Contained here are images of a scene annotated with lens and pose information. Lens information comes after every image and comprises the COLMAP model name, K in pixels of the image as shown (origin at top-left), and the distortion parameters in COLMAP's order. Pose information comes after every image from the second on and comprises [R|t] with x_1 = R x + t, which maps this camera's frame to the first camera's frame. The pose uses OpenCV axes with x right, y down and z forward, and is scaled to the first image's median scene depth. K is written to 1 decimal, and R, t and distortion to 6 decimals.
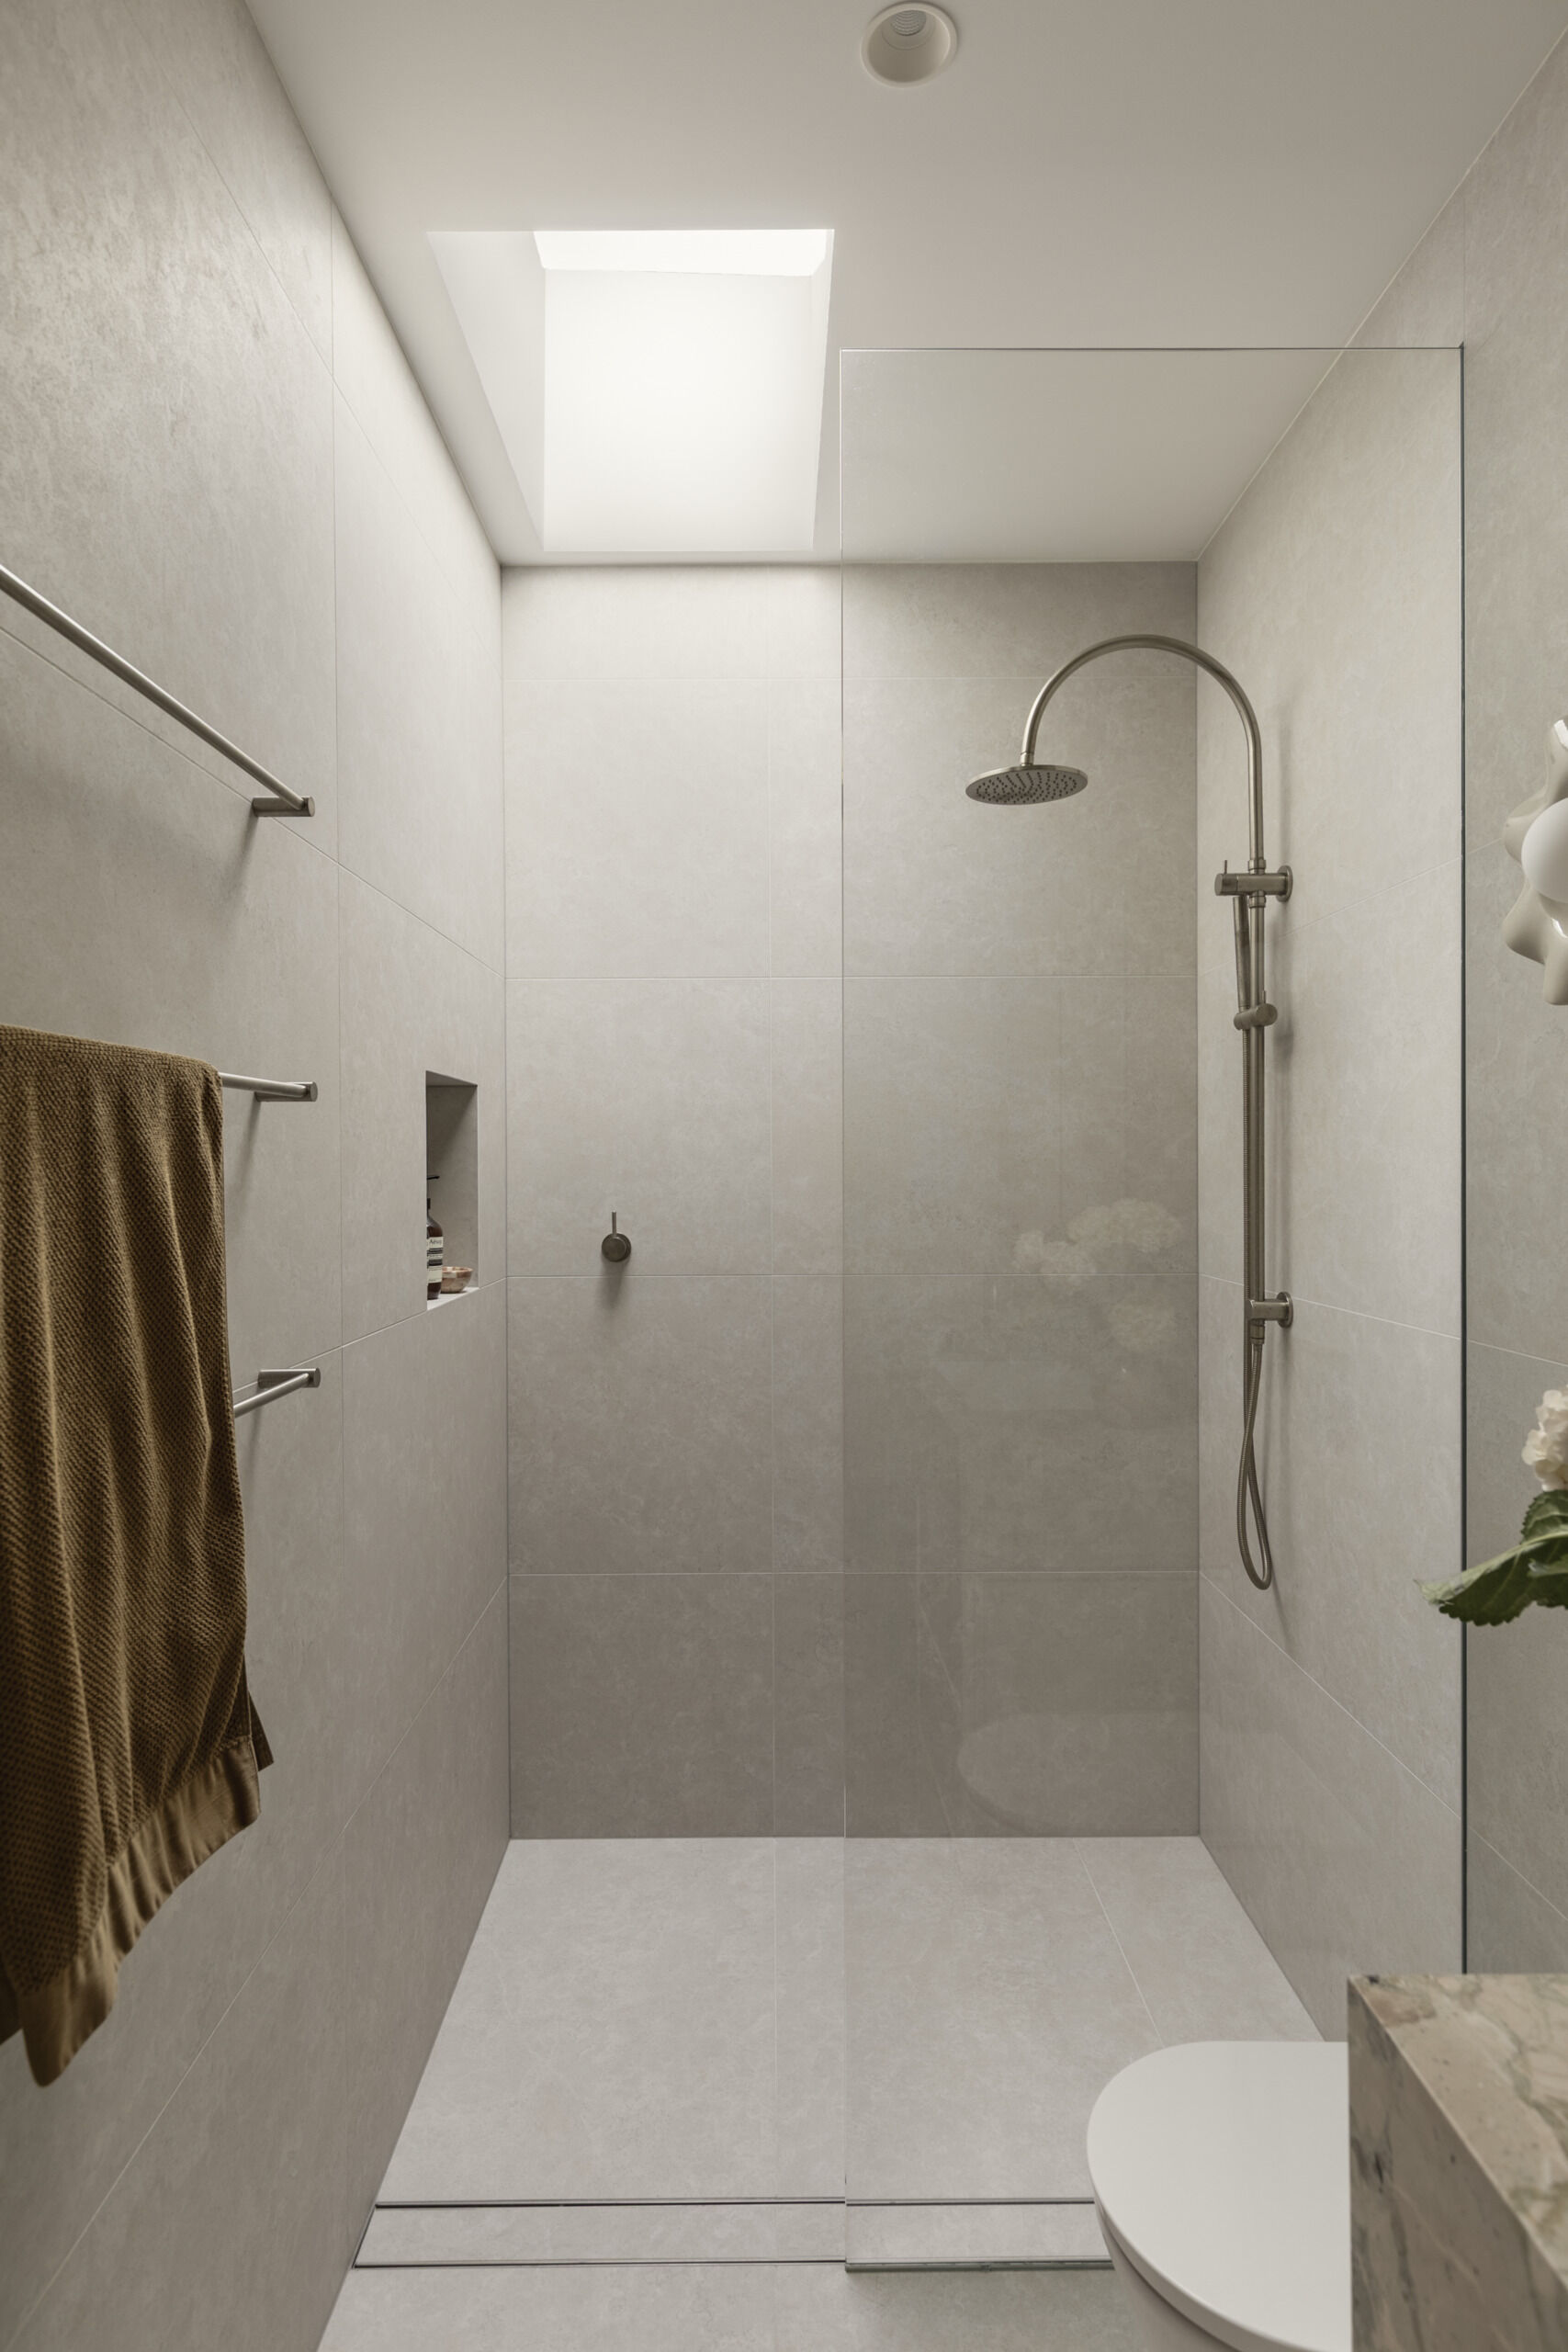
lens RADIAL K [[1281.5, 0, 779.1], [0, 1281.5, 1166.5], [0, 0, 1]] dist [0.001928, 0.001099]
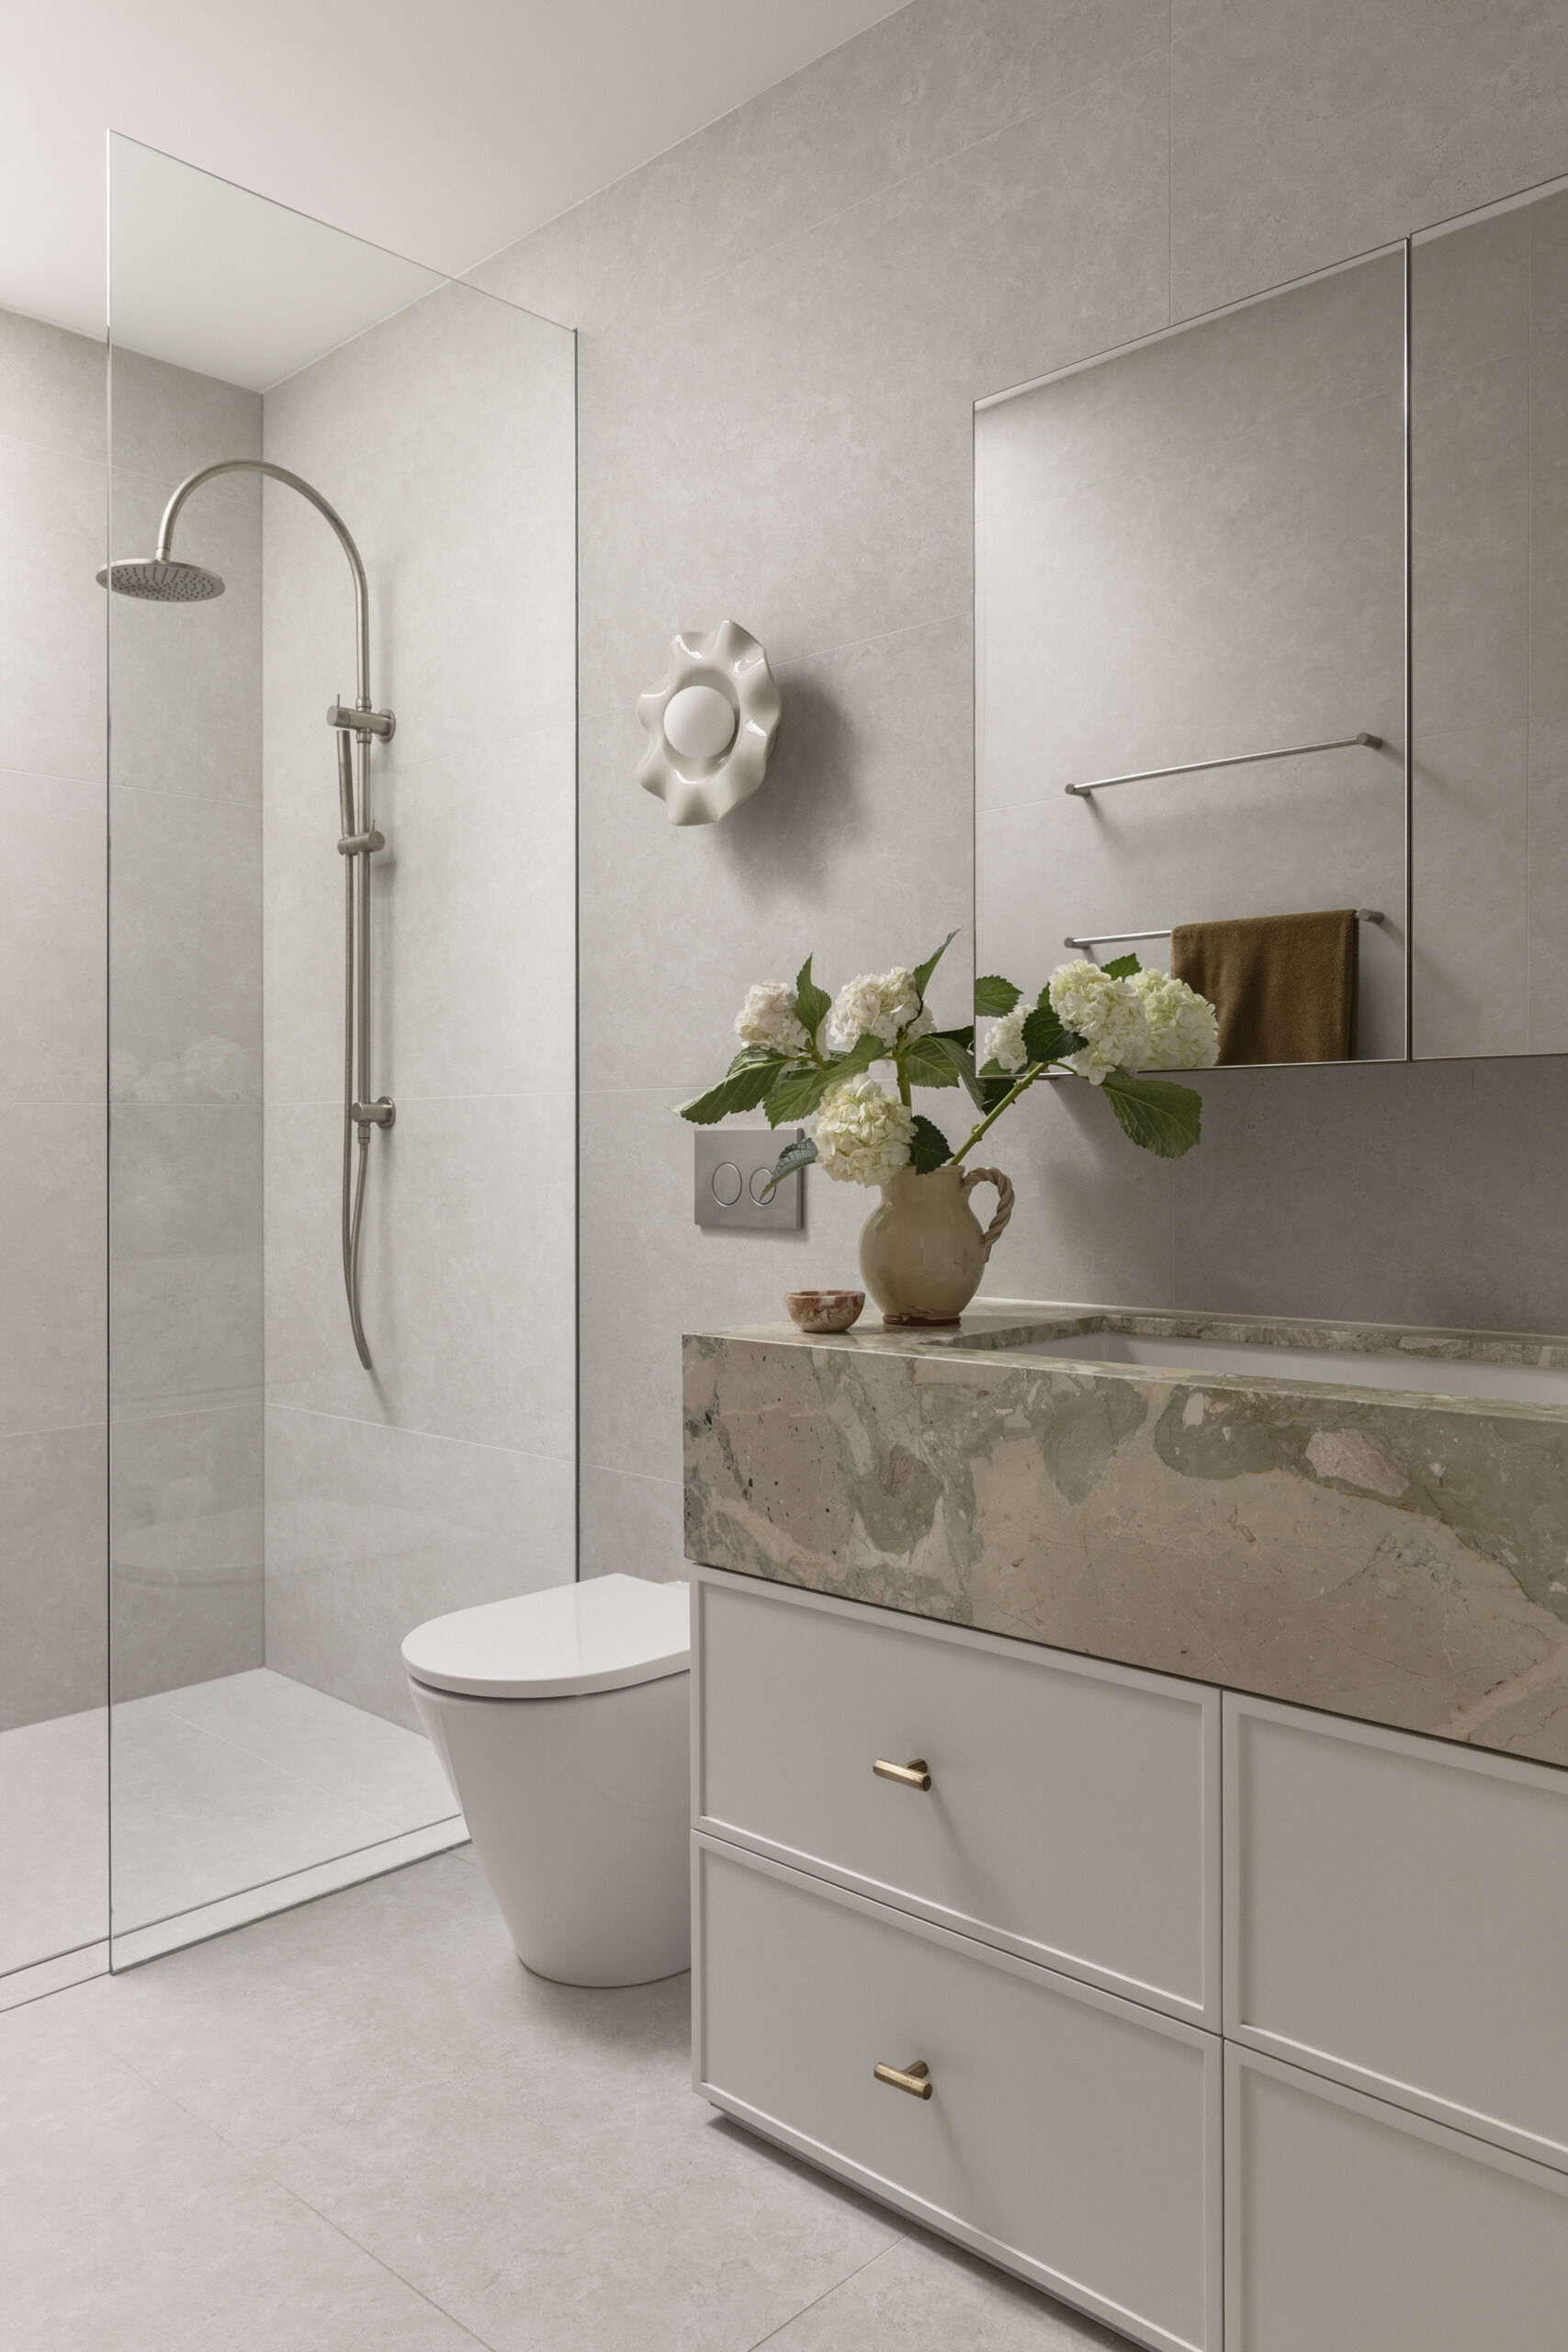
lens RADIAL K [[1707.7, 0, 783.6], [0, 1707.7, 1161.3], [0, 0, 1]] dist [-0.017056, 0.022902]
pose [[0.693258, -0.006541, 0.720660, -0.429612], [0.002005, 0.999972, 0.007148, 0.145135], [-0.720687, -0.003510, 0.693252, -0.266311]]
